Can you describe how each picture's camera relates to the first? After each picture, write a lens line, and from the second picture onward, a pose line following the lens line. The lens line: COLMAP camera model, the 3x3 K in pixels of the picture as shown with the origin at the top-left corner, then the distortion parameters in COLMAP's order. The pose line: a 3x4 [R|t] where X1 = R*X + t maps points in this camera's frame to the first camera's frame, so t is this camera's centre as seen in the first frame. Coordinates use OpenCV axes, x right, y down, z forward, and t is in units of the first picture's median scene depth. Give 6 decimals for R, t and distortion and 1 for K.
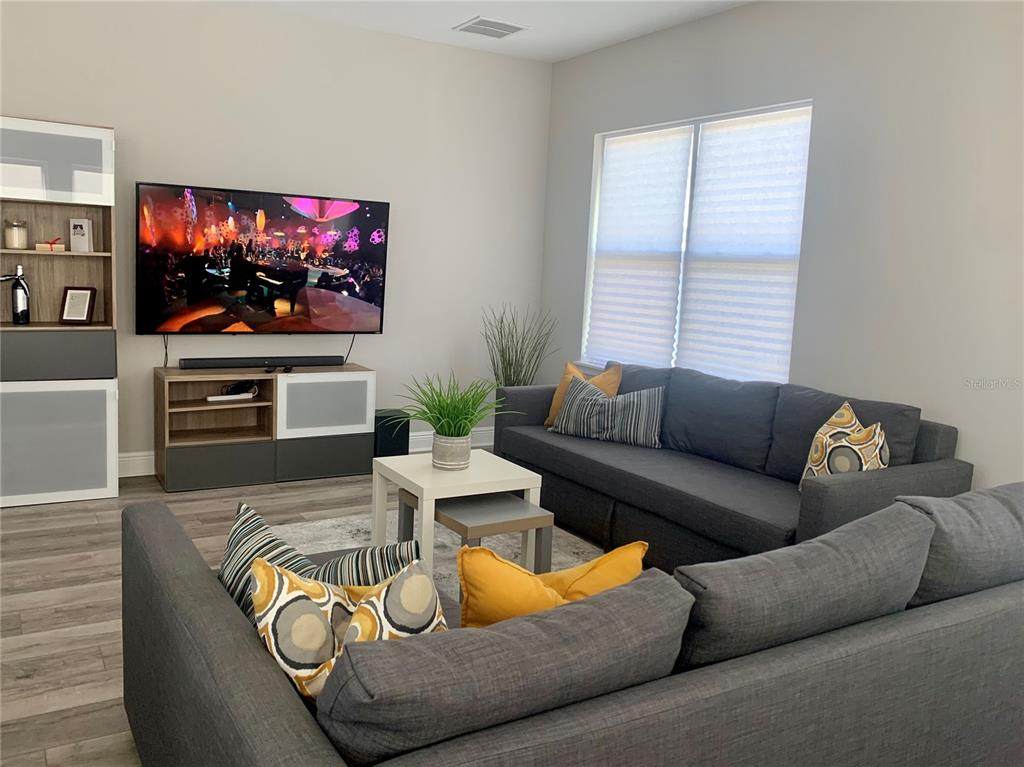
lens RADIAL K [[834.1, 0, 512.0], [0, 834.1, 383.5], [0, 0, 1]] dist [0.003061, 0.000803]
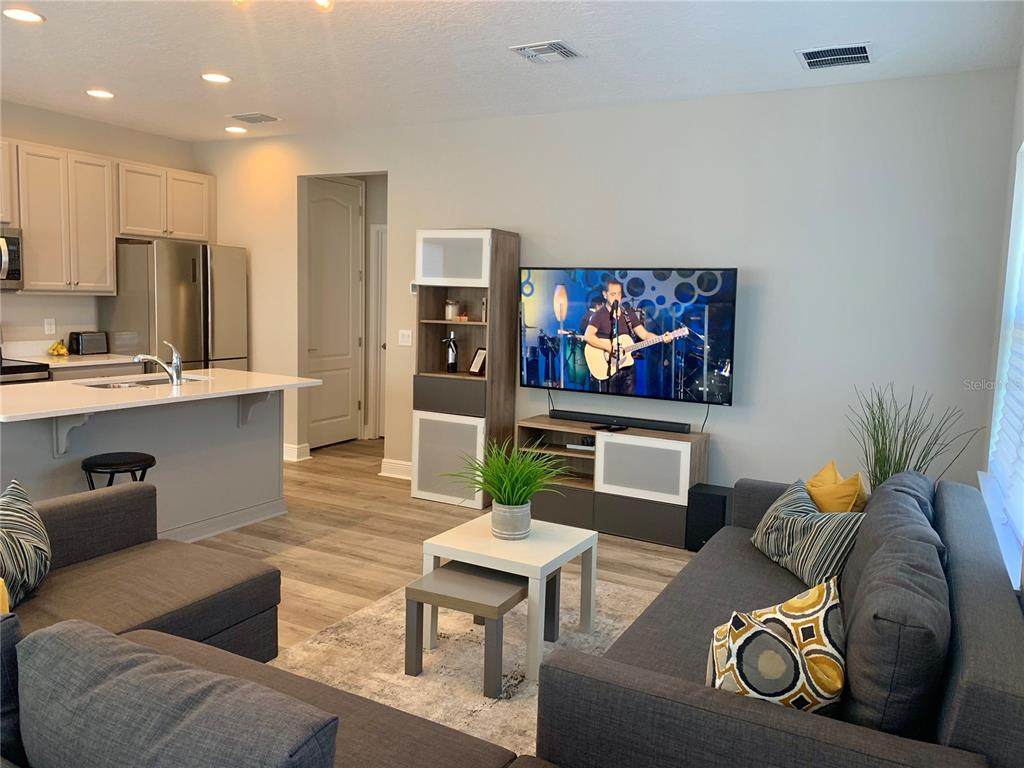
lens RADIAL K [[788.5, 0, 513.2], [0, 788.5, 364.4], [0, 0, 1]] dist [0.073532, -0.072451]
pose [[0.510669, 0.043249, -0.858689, 0.544023], [-0.129637, 0.991189, -0.027173, -0.055452], [0.849948, 0.125194, 0.511776, 0.364674]]
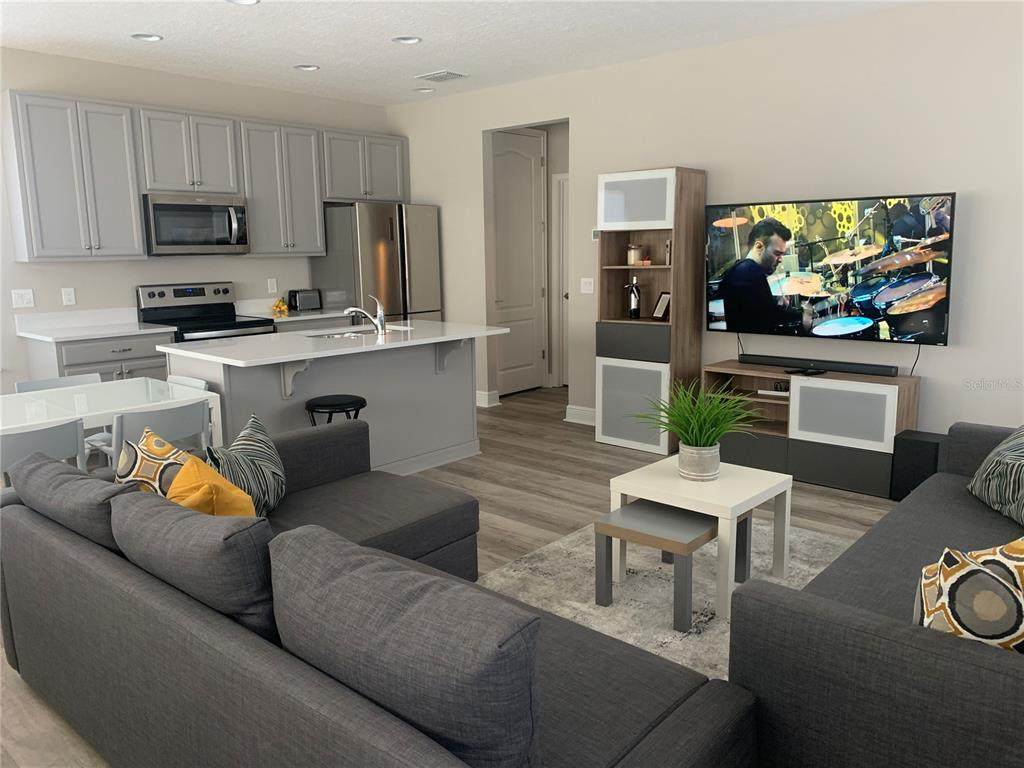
lens RADIAL K [[788.5, 0, 513.2], [0, 788.5, 364.4], [0, 0, 1]] dist [0.073532, -0.072451]
pose [[0.304296, 0.090307, -0.948287, 0.552047], [-0.111307, 0.992048, 0.058757, -0.044698], [0.946052, 0.087672, 0.311928, 0.359086]]
